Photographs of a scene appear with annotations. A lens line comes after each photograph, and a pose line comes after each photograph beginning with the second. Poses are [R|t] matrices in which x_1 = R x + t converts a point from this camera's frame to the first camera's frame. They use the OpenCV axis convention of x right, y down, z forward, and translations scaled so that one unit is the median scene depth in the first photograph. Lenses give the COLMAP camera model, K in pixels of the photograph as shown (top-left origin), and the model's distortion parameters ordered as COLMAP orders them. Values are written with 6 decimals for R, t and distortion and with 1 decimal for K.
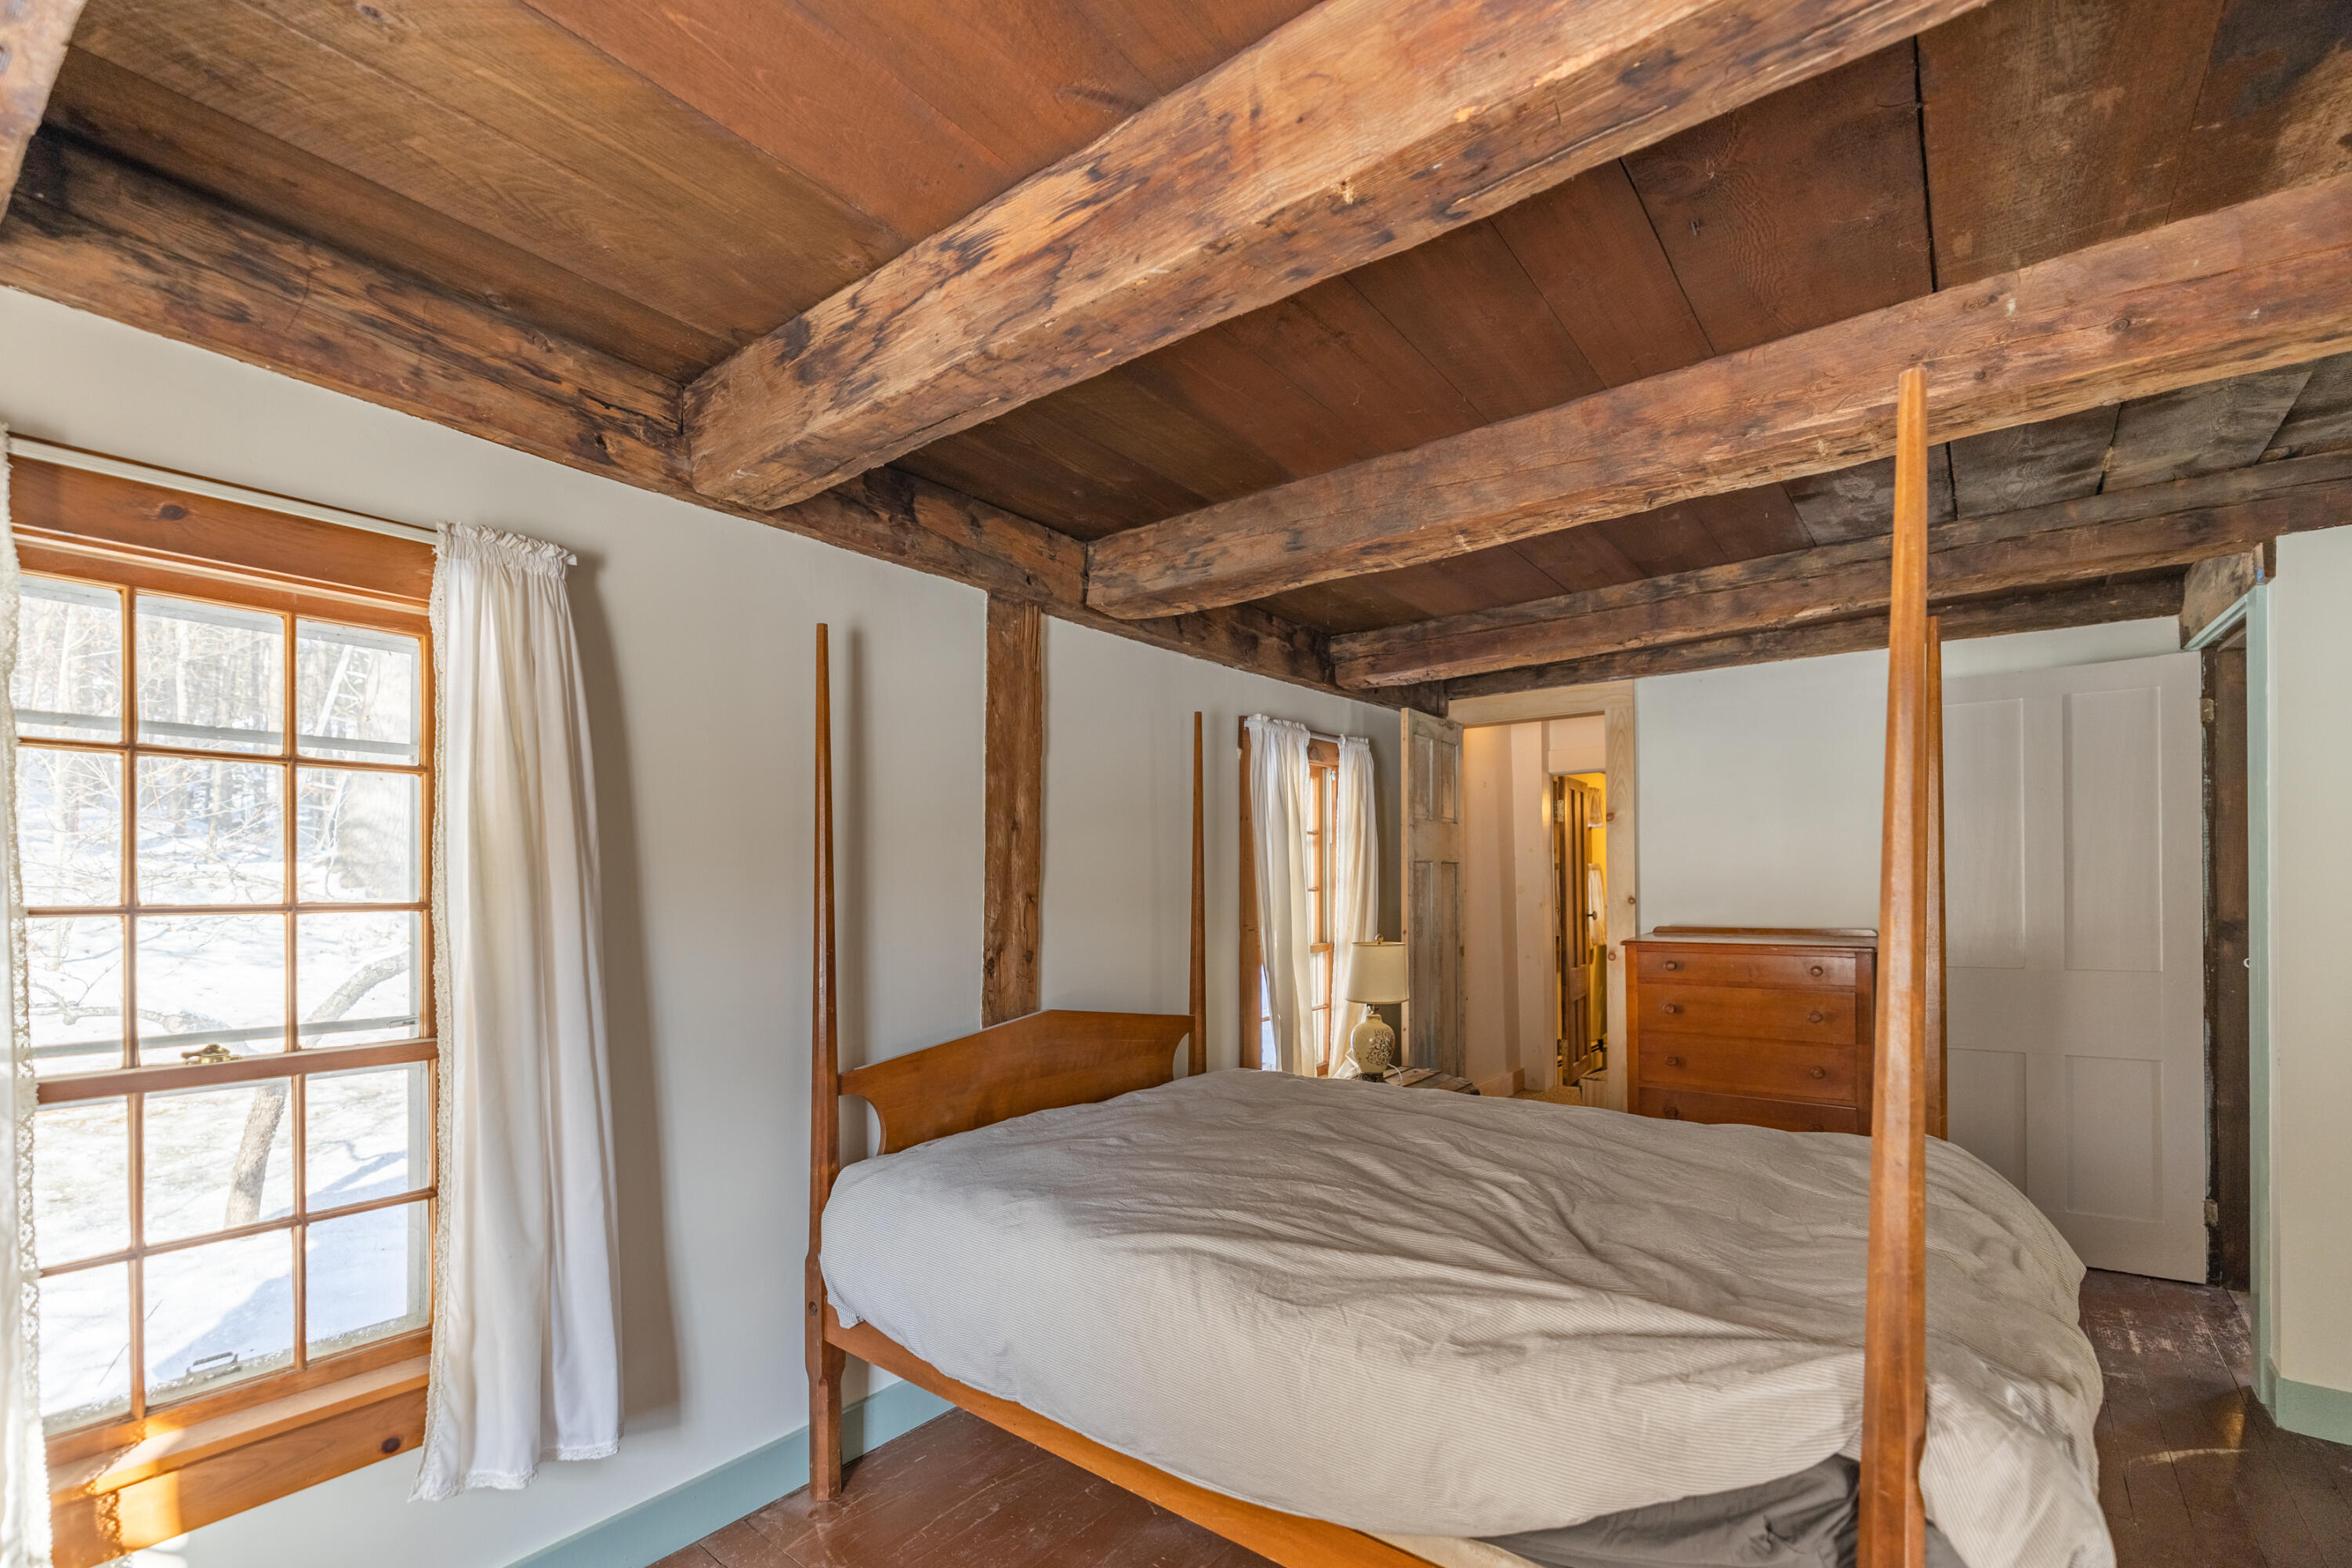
lens RADIAL K [[1017.0, 0, 1175.5], [0, 1017.0, 889.3], [0, 0, 1]] dist [-0.000362, -0.000664]
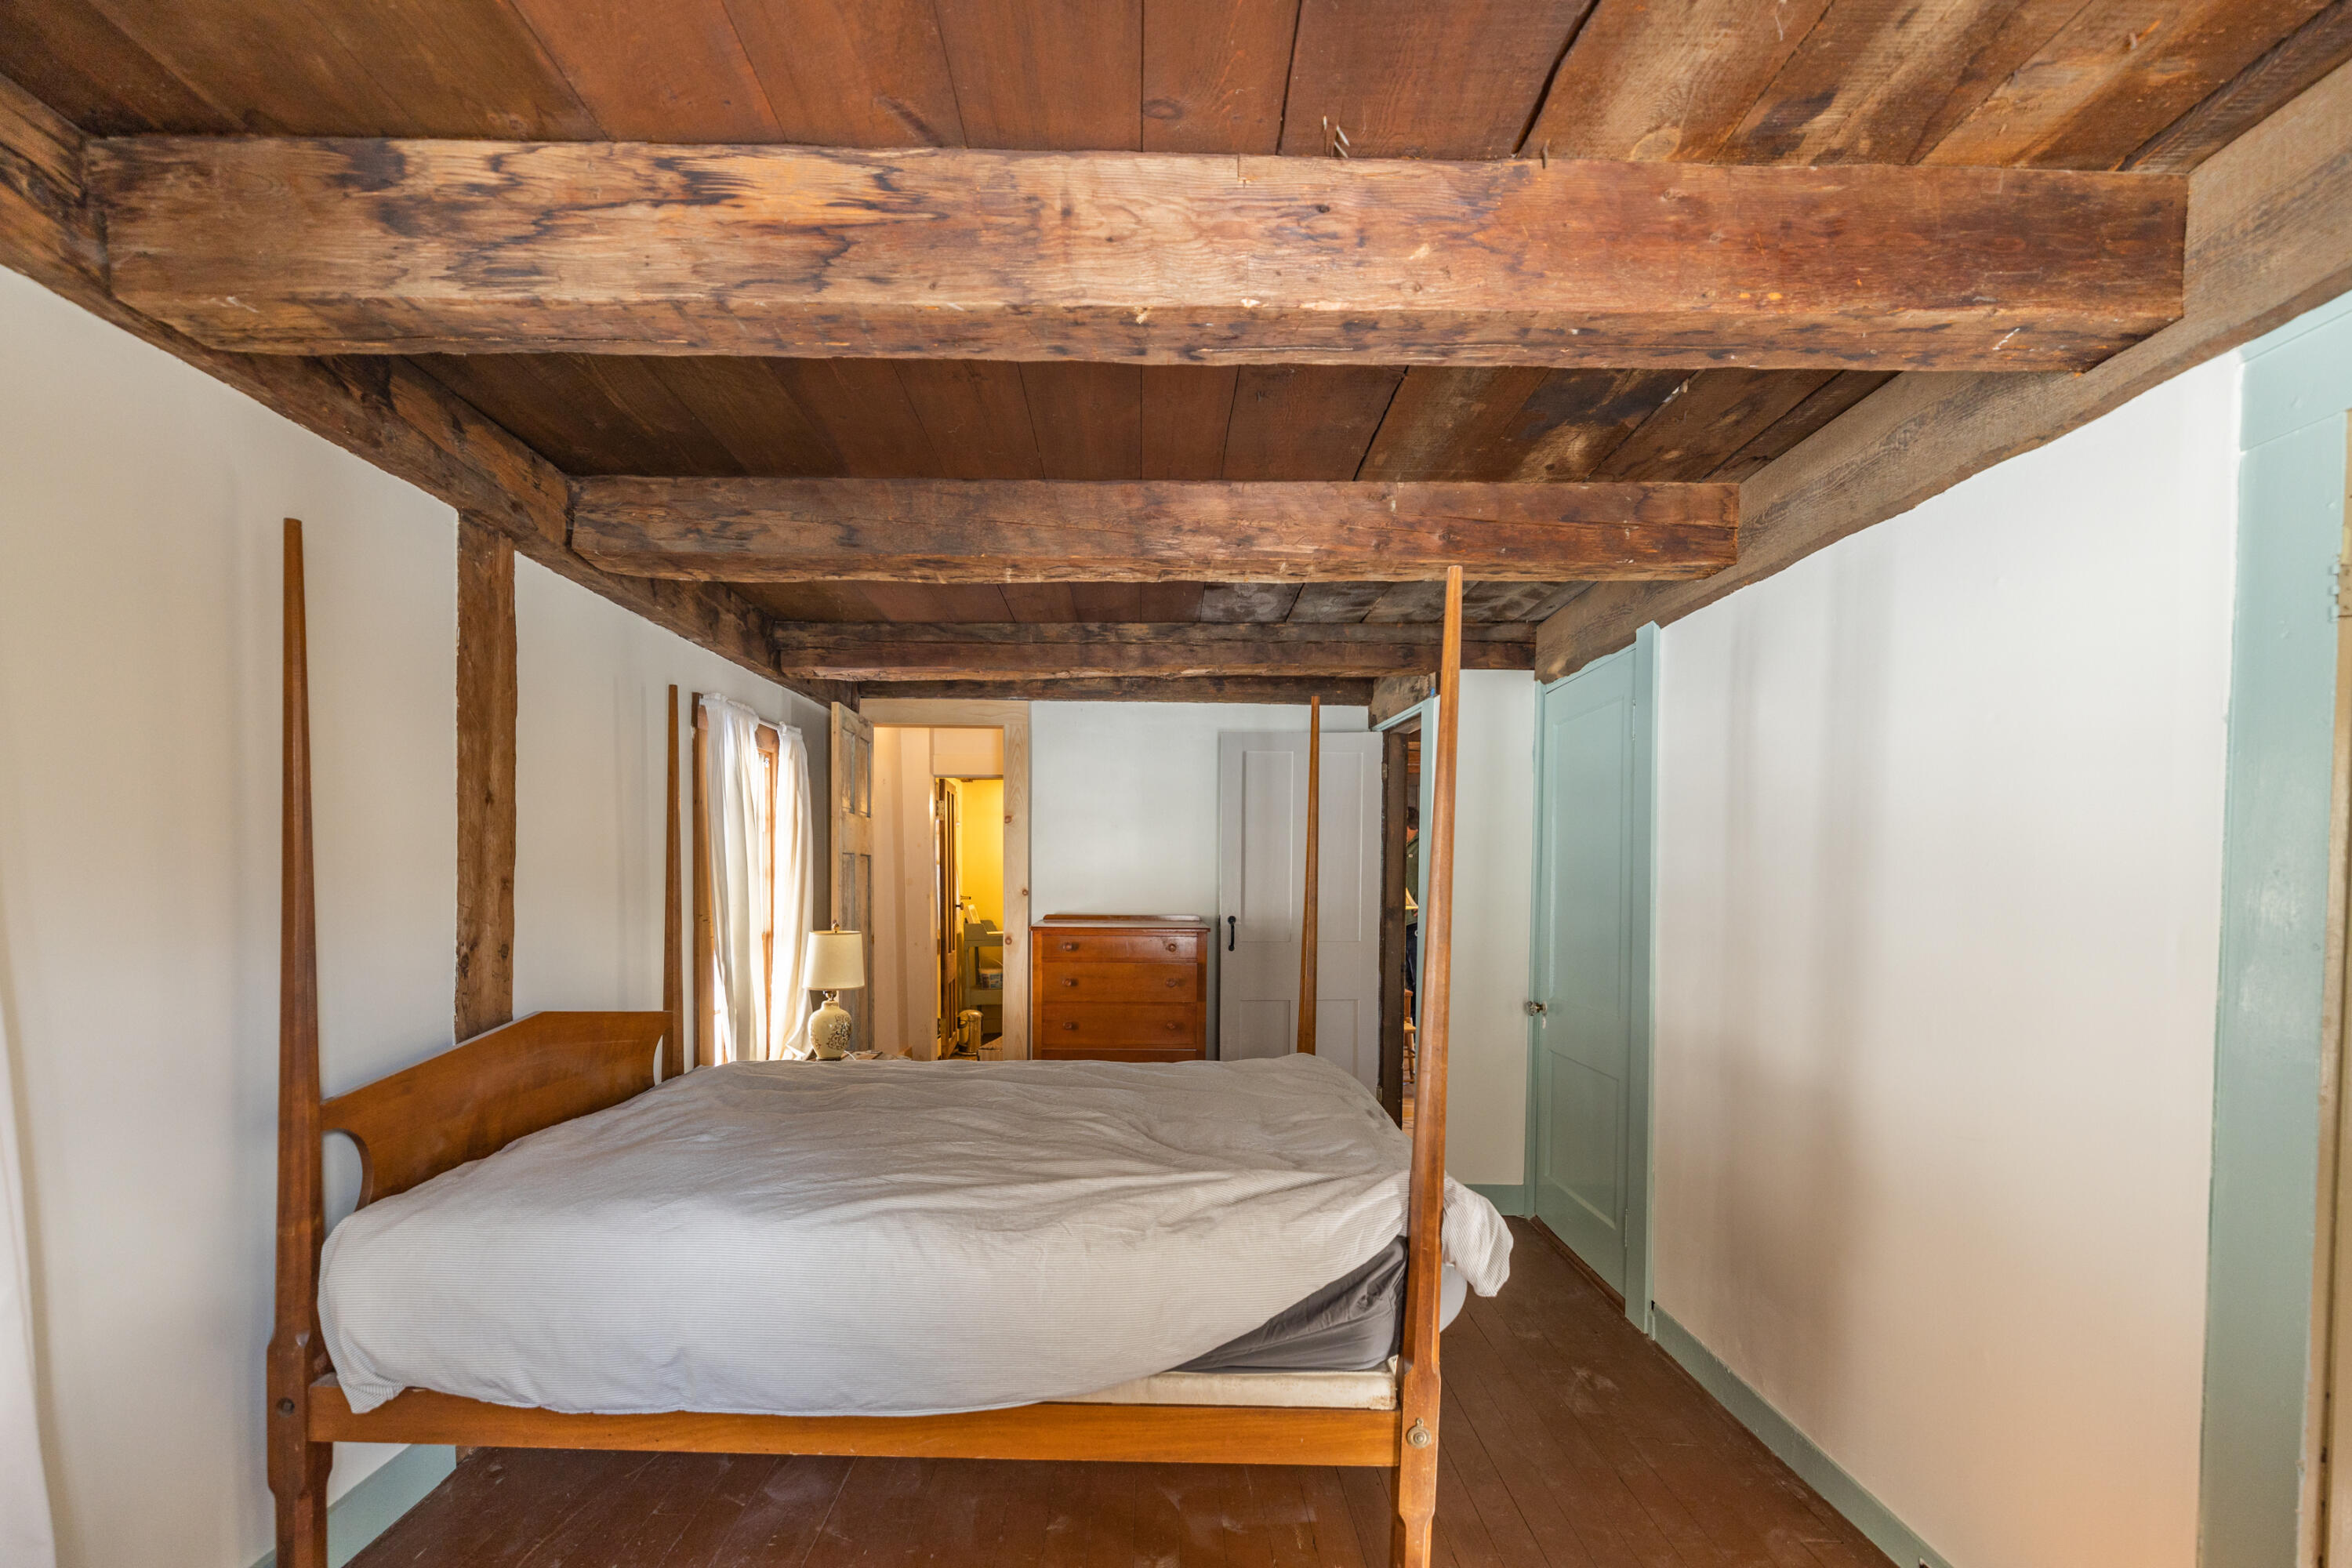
lens RADIAL K [[995.7, 0, 1170.0], [0, 995.7, 919.2], [0, 0, 1]] dist [-0.000643, -0.000640]
pose [[0.789793, -0.009733, 0.613296, -0.284855], [-0.012986, 0.999385, 0.032583, 0.005526], [-0.613236, -0.033698, 0.789181, -0.002025]]
